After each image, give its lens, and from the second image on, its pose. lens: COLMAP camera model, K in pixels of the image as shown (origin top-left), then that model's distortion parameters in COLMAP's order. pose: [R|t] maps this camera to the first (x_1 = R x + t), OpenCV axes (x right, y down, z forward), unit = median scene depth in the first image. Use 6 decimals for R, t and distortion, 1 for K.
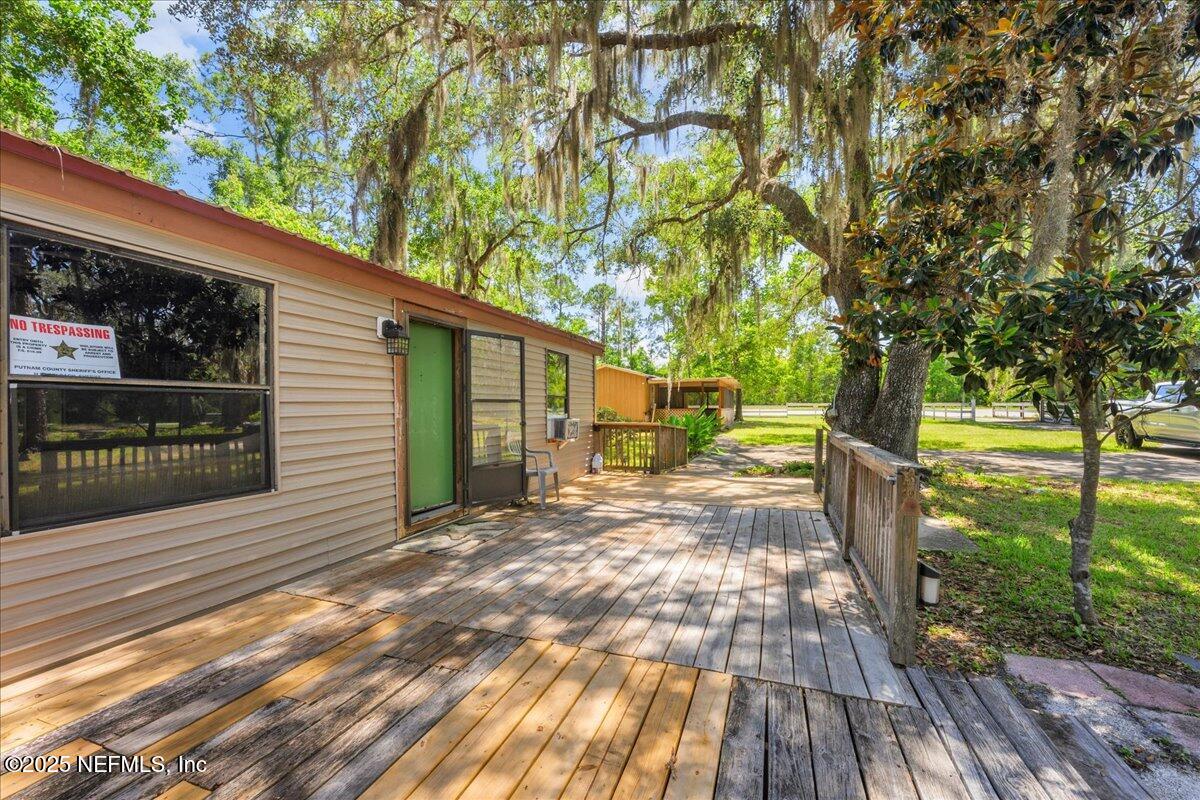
lens RADIAL K [[473.2, 0, 597.7], [0, 473.2, 401.7], [0, 0, 1]] dist [0.001303, 0.000213]
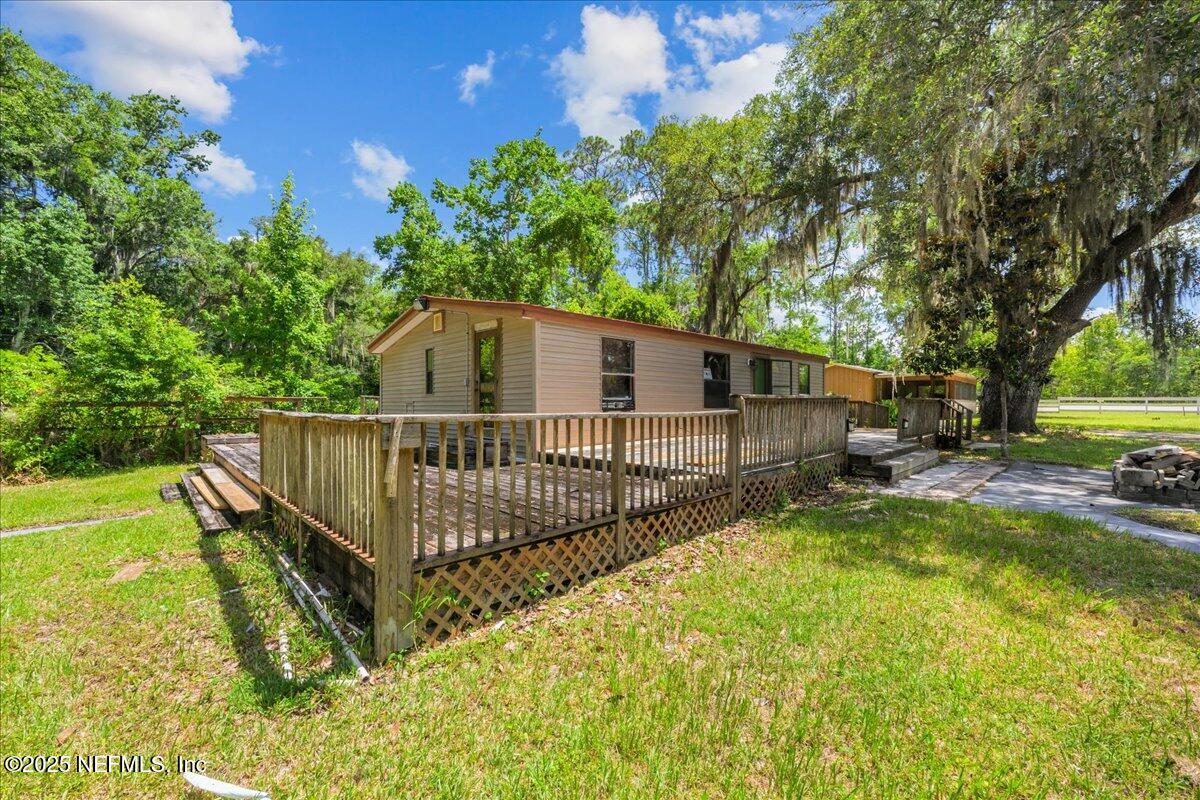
lens RADIAL K [[473.2, 0, 598.5], [0, 473.2, 399.8], [0, 0, 1]] dist [0.001303, 0.000213]
pose [[0.898328, 0.004407, -0.439304, 0.006098], [-0.003330, 0.999989, 0.003222, 0.019019], [0.439314, -0.001431, 0.898333, -0.510045]]
